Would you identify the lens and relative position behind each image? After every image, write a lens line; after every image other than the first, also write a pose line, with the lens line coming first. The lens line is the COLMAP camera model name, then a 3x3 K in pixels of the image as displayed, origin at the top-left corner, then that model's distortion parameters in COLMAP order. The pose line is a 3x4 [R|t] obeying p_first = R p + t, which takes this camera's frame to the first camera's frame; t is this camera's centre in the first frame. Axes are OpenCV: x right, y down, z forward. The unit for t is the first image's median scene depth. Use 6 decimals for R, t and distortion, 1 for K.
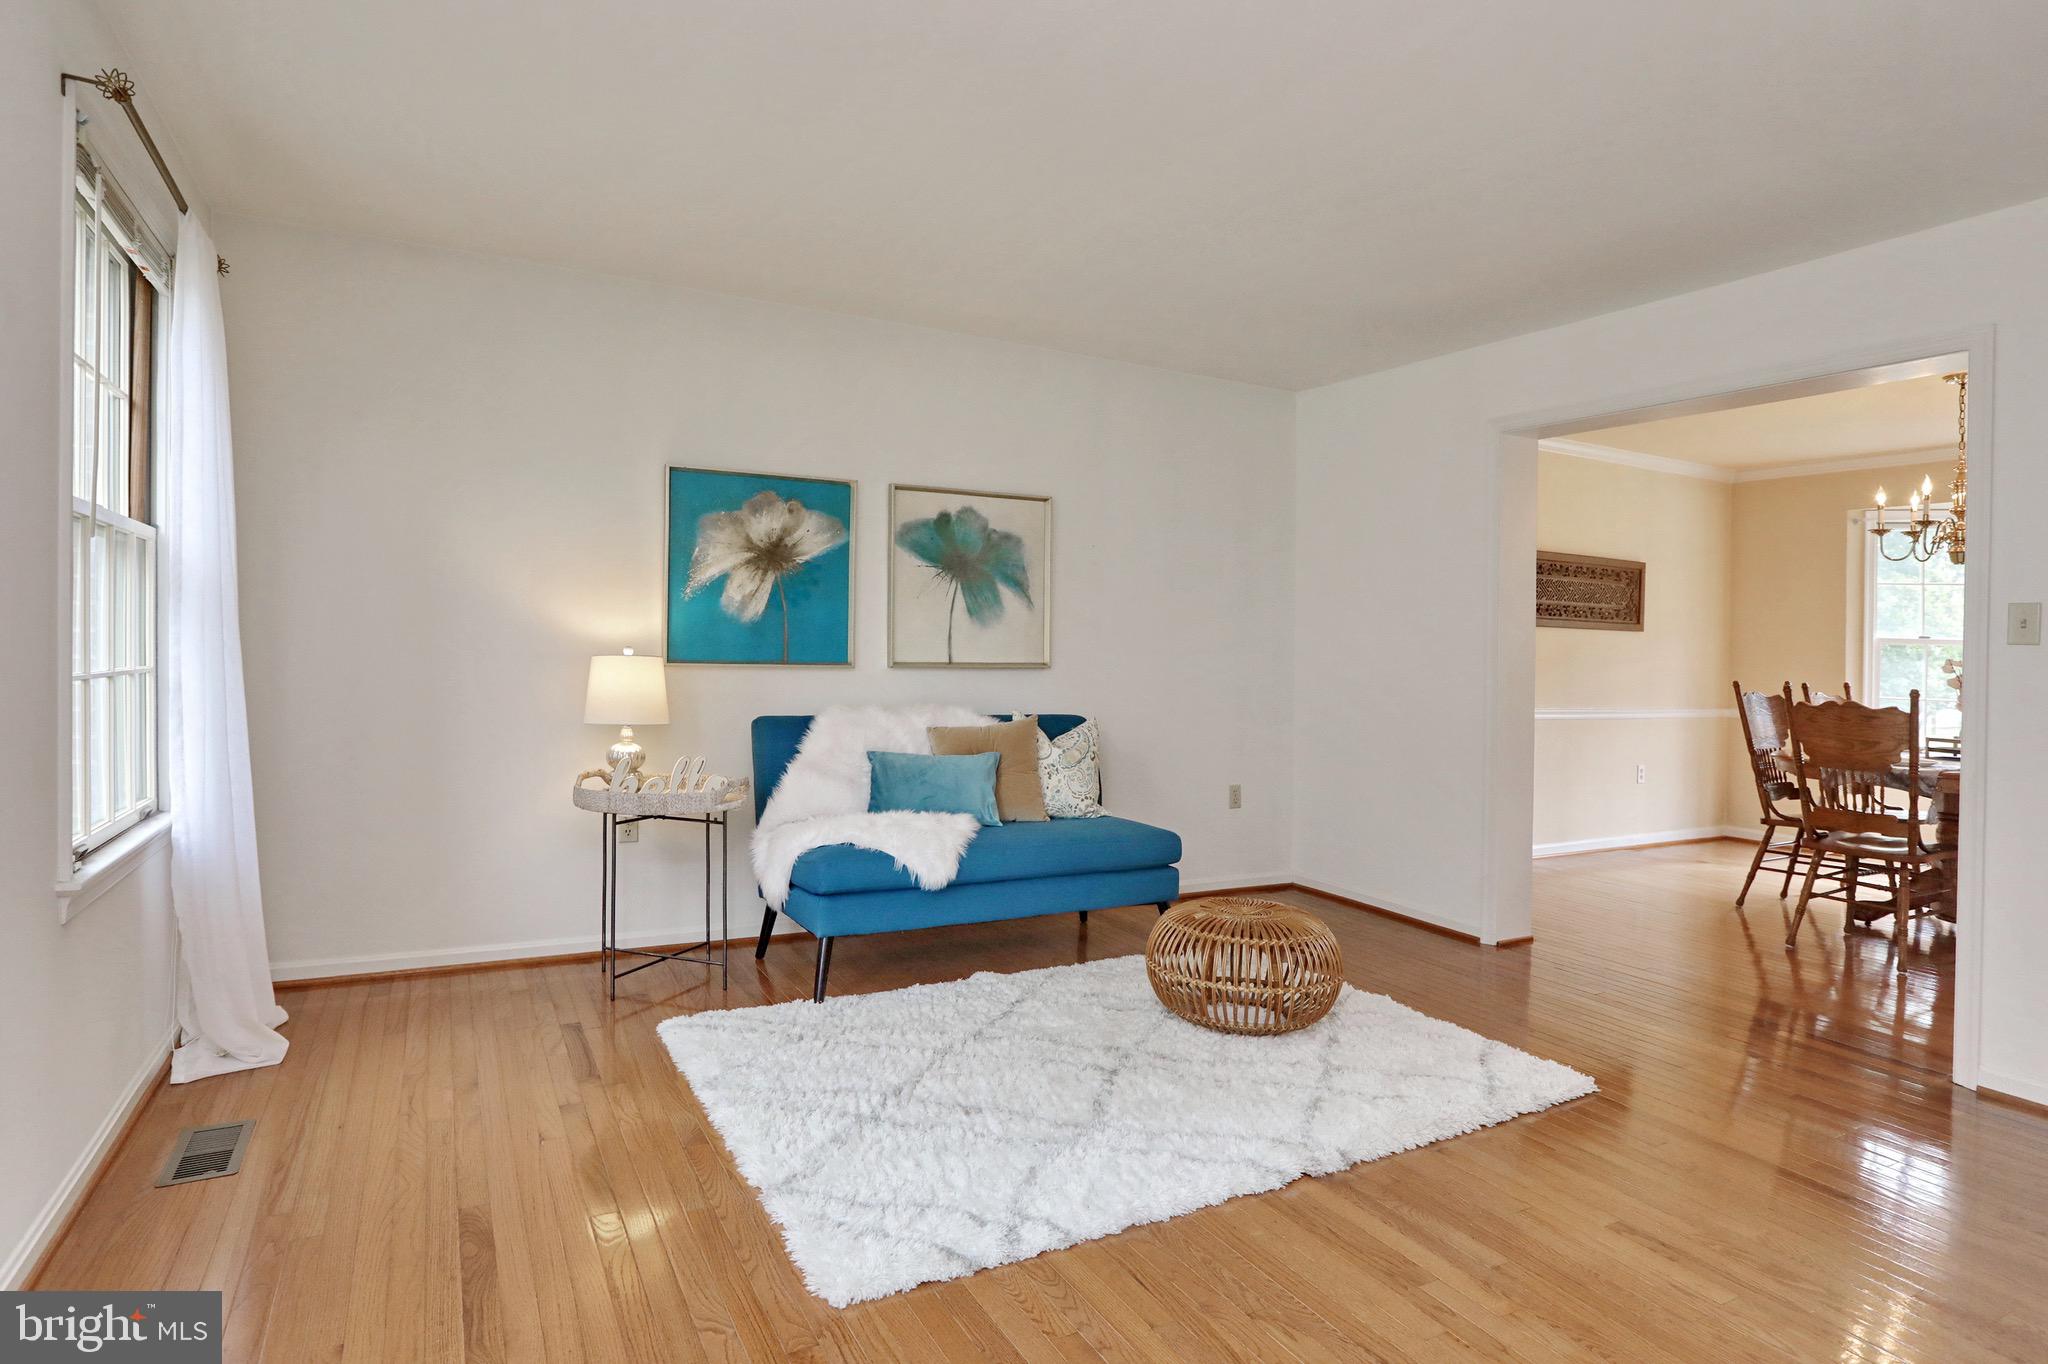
lens RADIAL K [[1034.2, 0, 1036.8], [0, 1034.2, 670.7], [0, 0, 1]] dist [-0.024078, 0.001598]
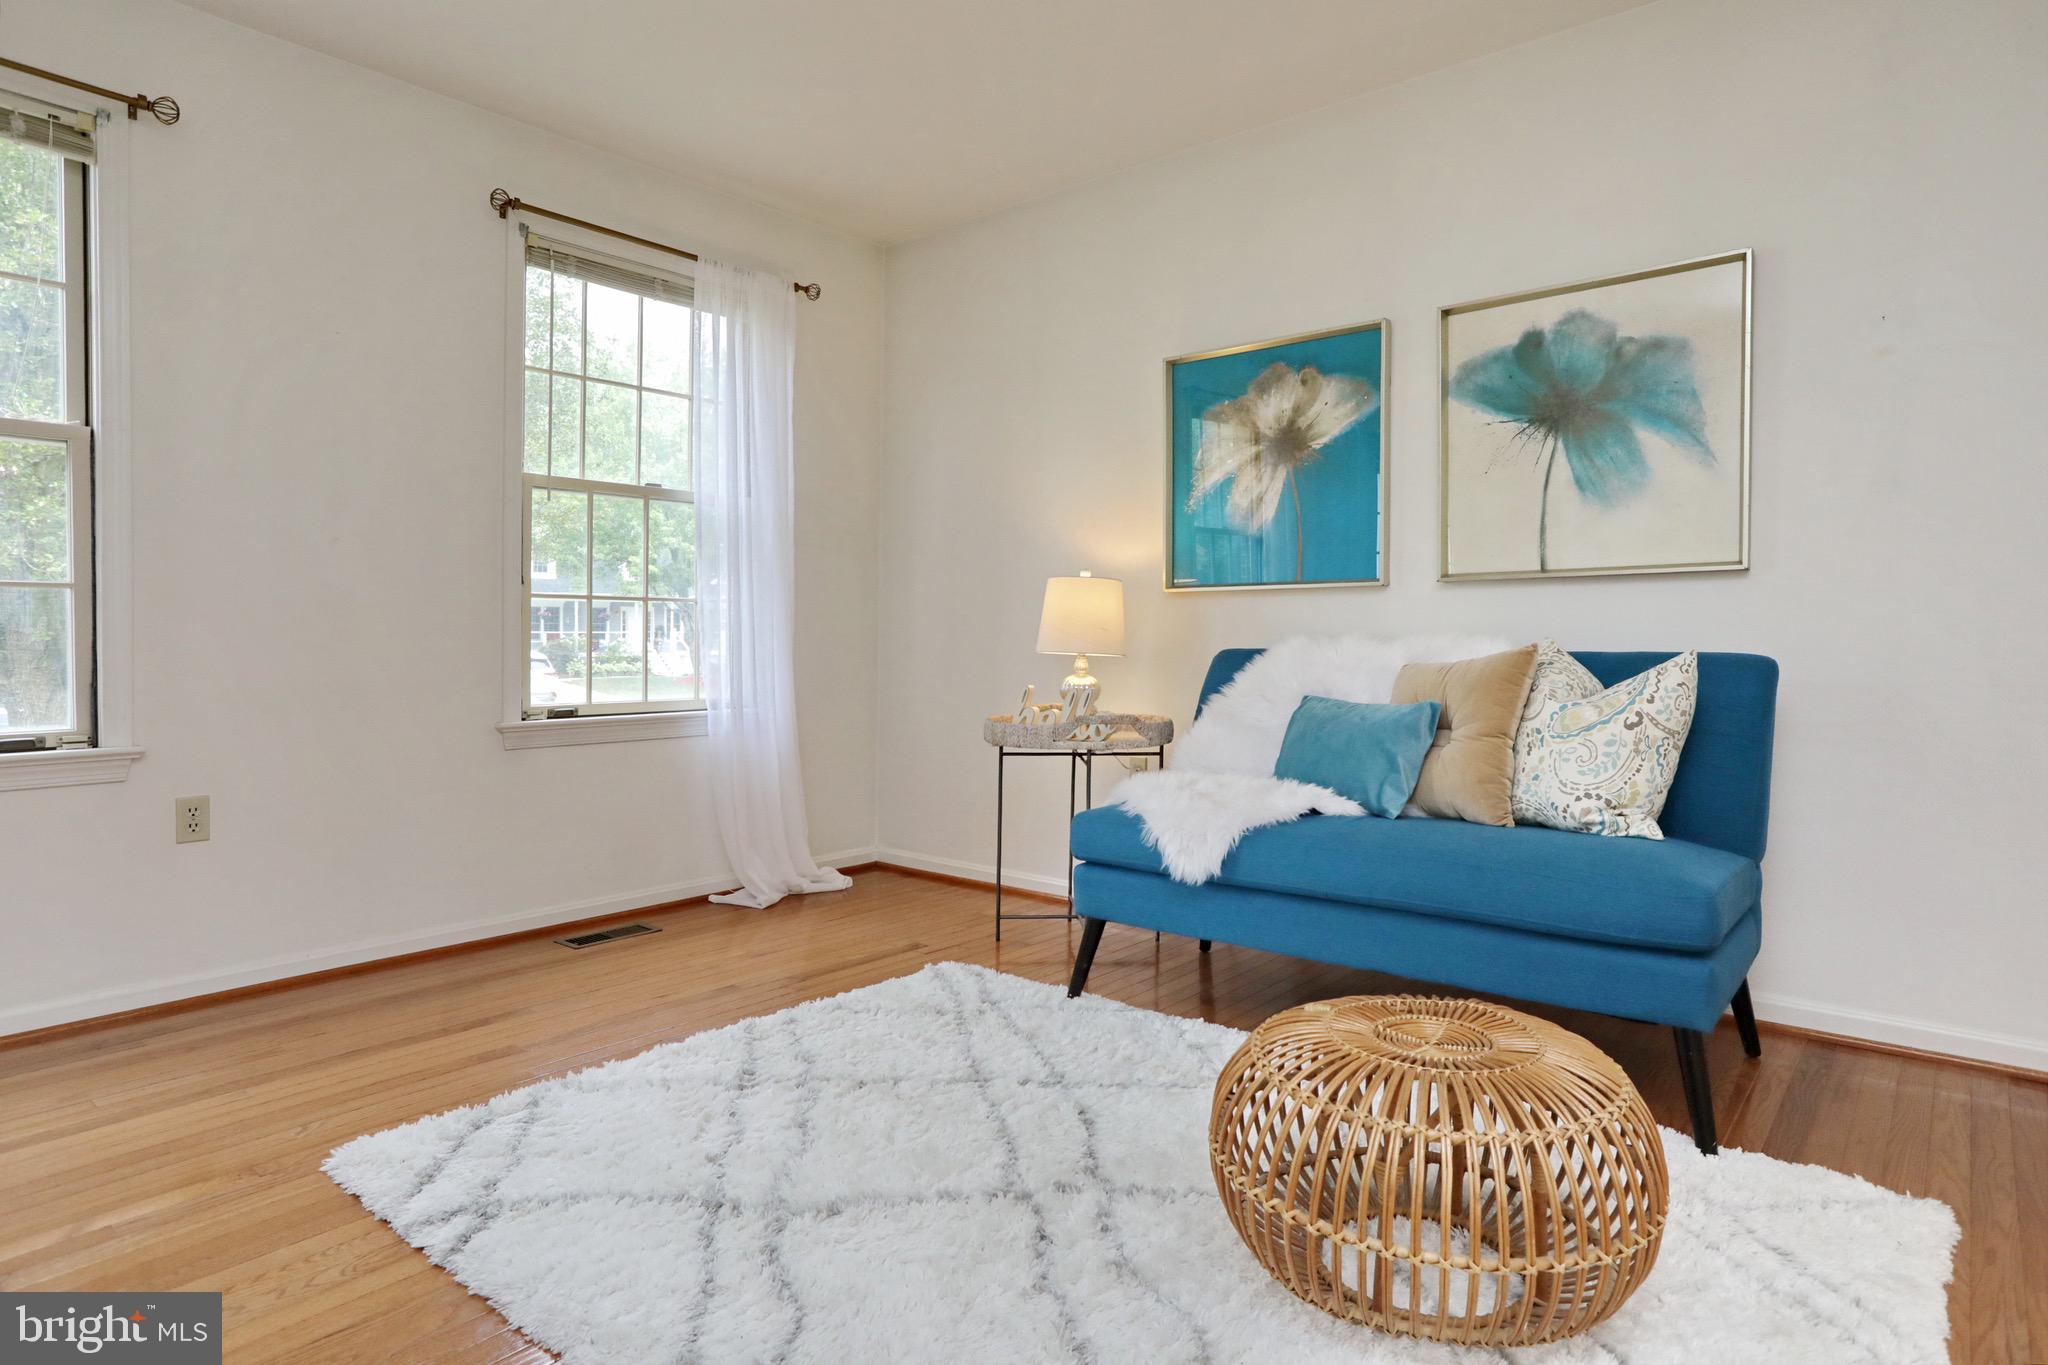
lens RADIAL K [[1132.0, 0, 1002.0], [0, 1132.0, 662.5], [0, 0, 1]] dist [-0.047346, 0.036813]
pose [[0.404175, 0.001405, -0.914681, 0.428163], [-0.001919, 0.999998, 0.000688, 0.051244], [0.914680, 0.001477, 0.404177, 0.459280]]
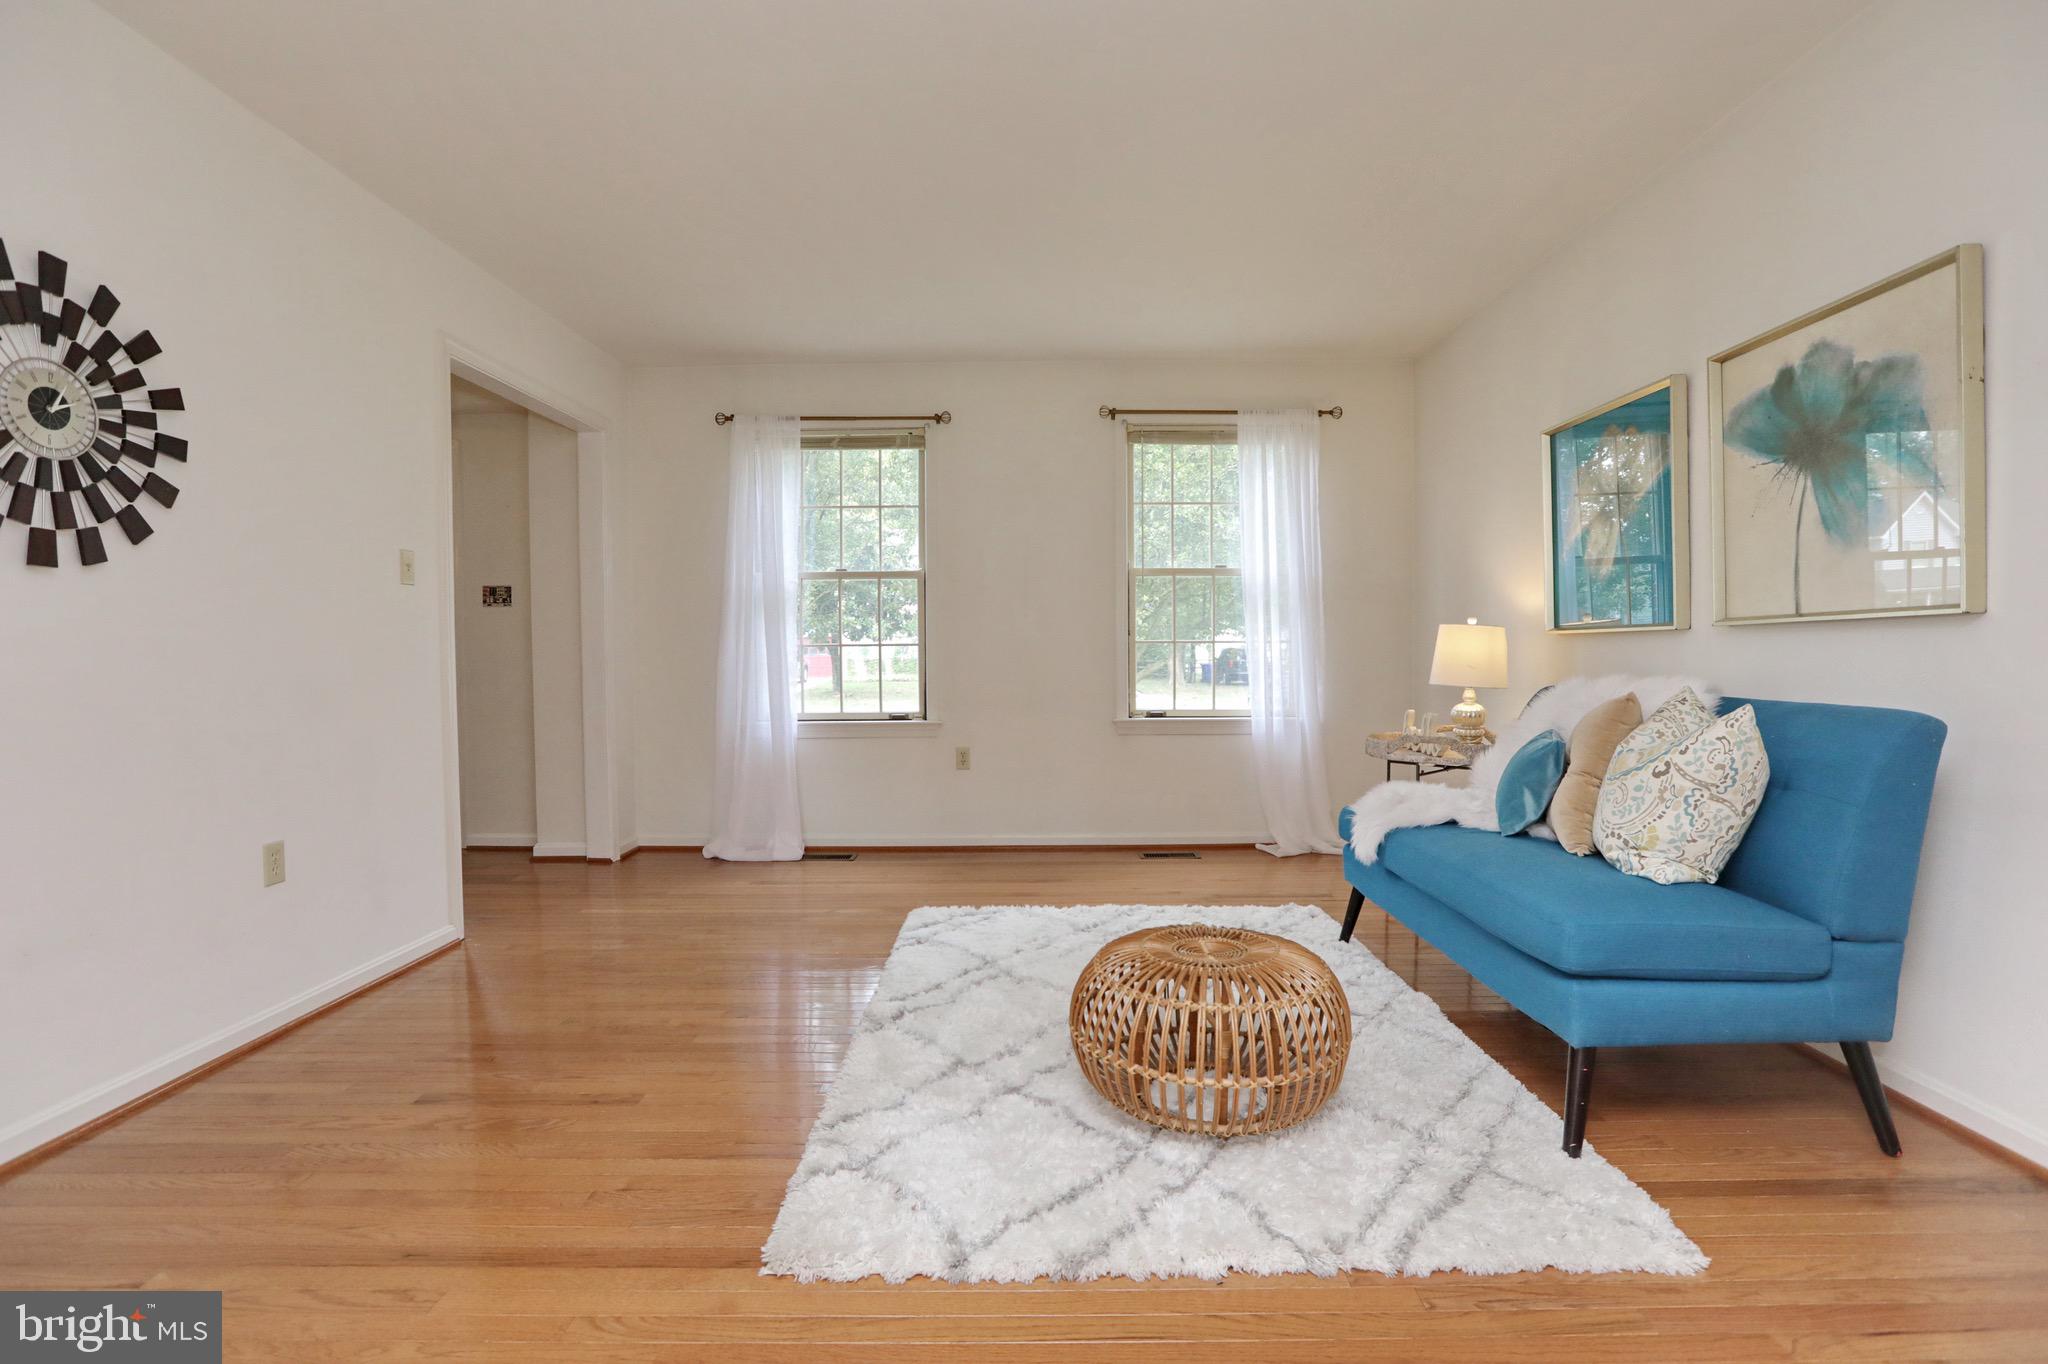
lens RADIAL K [[955.1, 0, 1037.7], [0, 955.1, 676.6], [0, 0, 1]] dist [-0.069324, 0.034946]
pose [[-0.439979, 0.009593, -0.897957, 0.633700], [-0.010760, 0.999815, 0.015954, 0.026354], [0.897944, 0.016682, -0.439794, 0.901258]]
